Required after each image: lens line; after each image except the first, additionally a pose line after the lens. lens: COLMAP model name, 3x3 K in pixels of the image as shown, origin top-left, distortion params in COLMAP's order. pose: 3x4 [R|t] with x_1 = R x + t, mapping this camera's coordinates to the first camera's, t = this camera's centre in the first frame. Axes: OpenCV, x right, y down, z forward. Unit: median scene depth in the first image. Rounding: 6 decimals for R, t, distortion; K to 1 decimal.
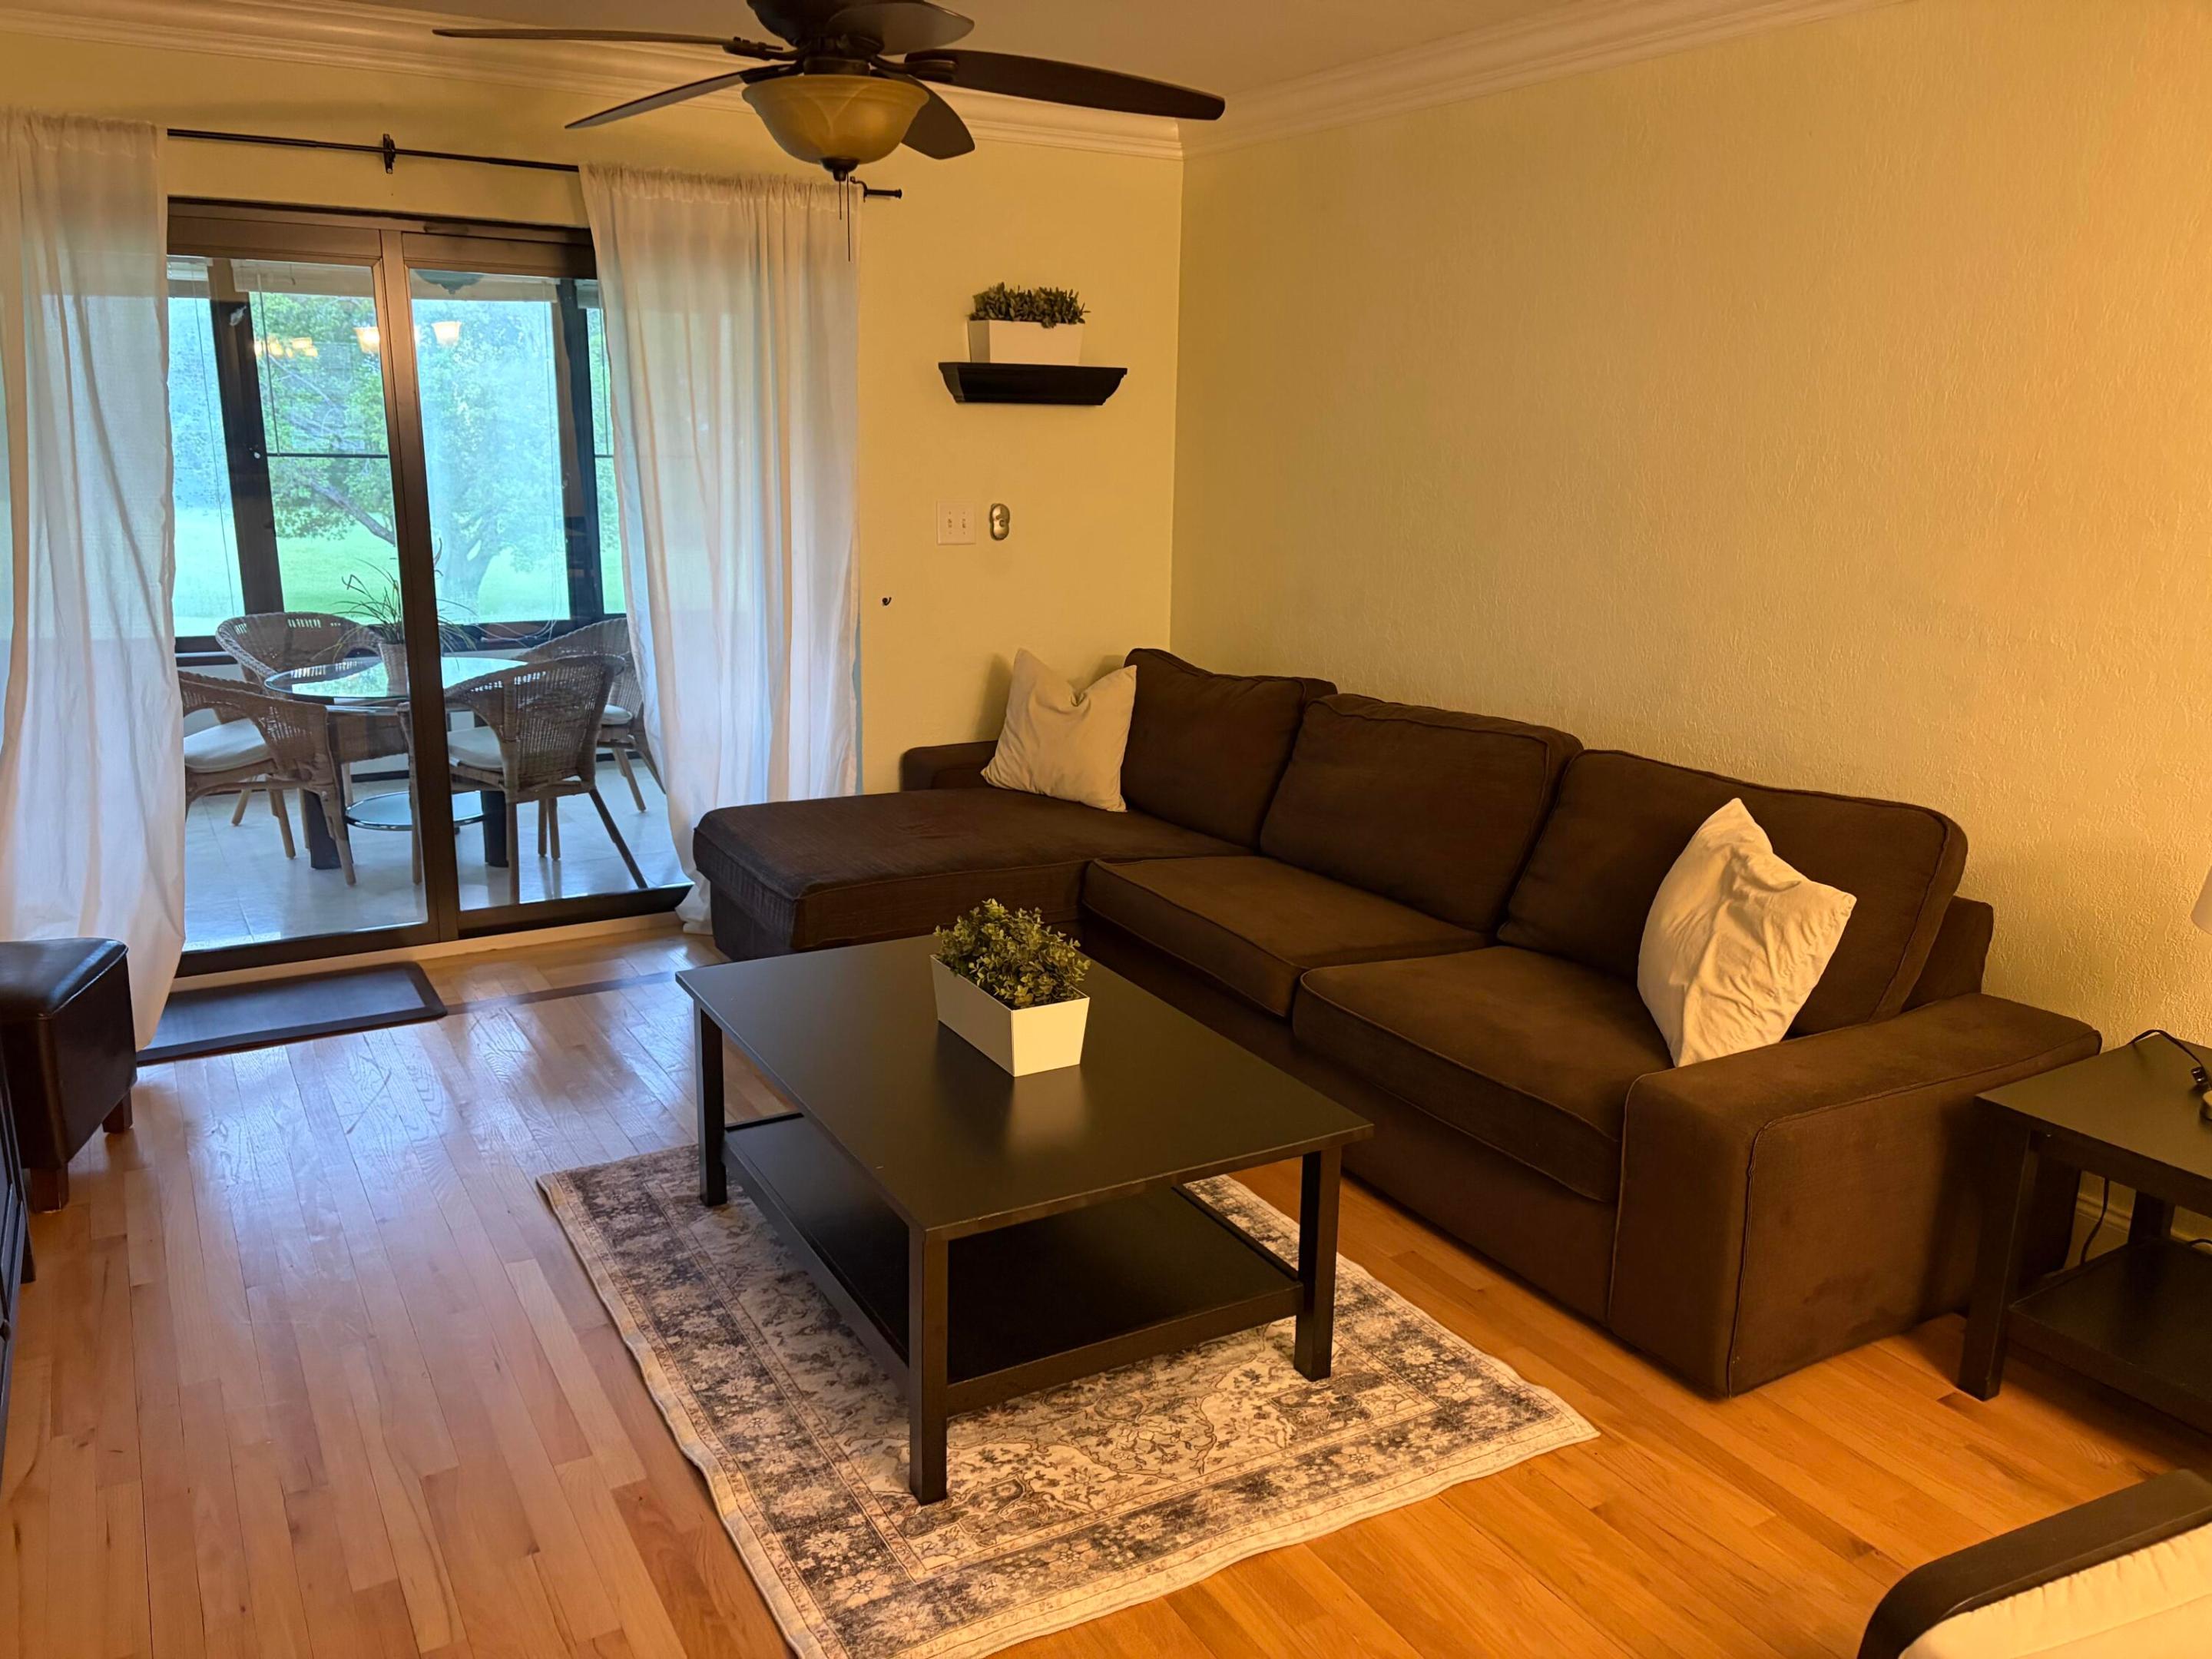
lens RADIAL K [[1660.4, 0, 1092.0], [0, 1660.4, 837.2], [0, 0, 1]] dist [0.039595, -0.068791]
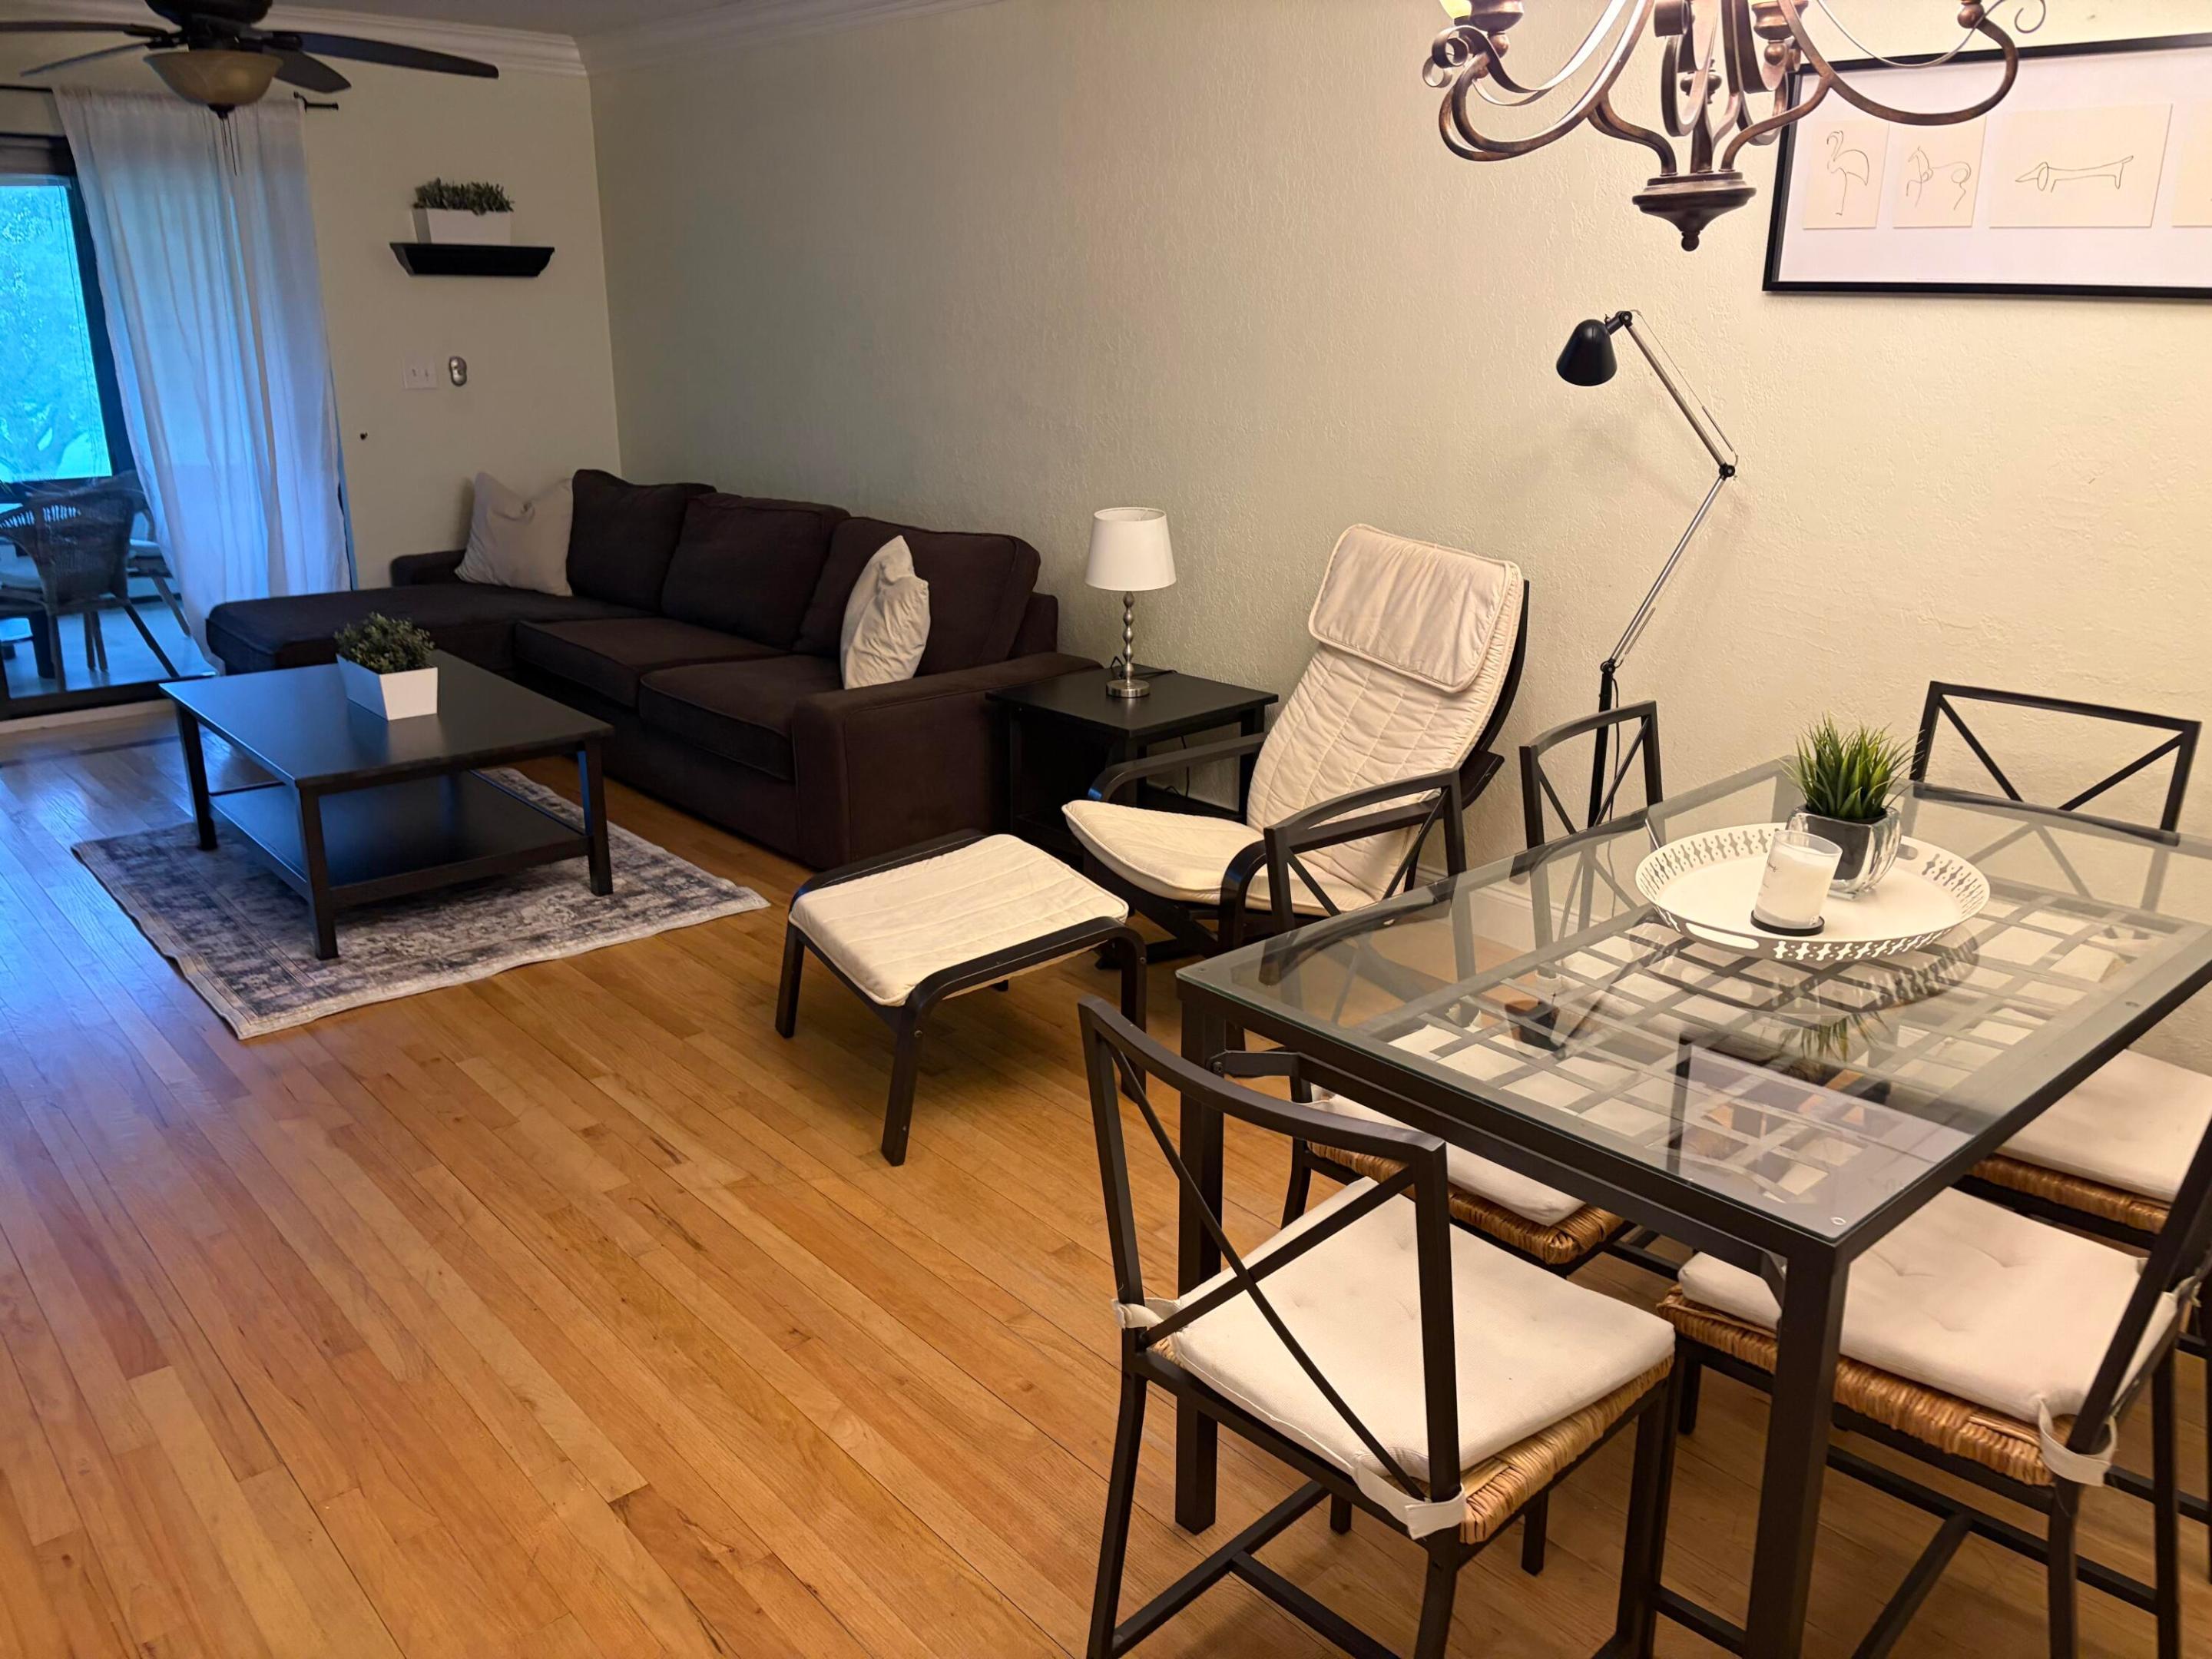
lens RADIAL K [[1674.4, 0, 1142.6], [0, 1674.4, 823.9], [0, 0, 1]] dist [0.006565, -0.000261]
pose [[0.977270, -0.068157, 0.200743, 0.283222], [0.055548, 0.996152, 0.067794, 0.154083], [-0.204591, -0.055102, 0.977295, -0.595897]]
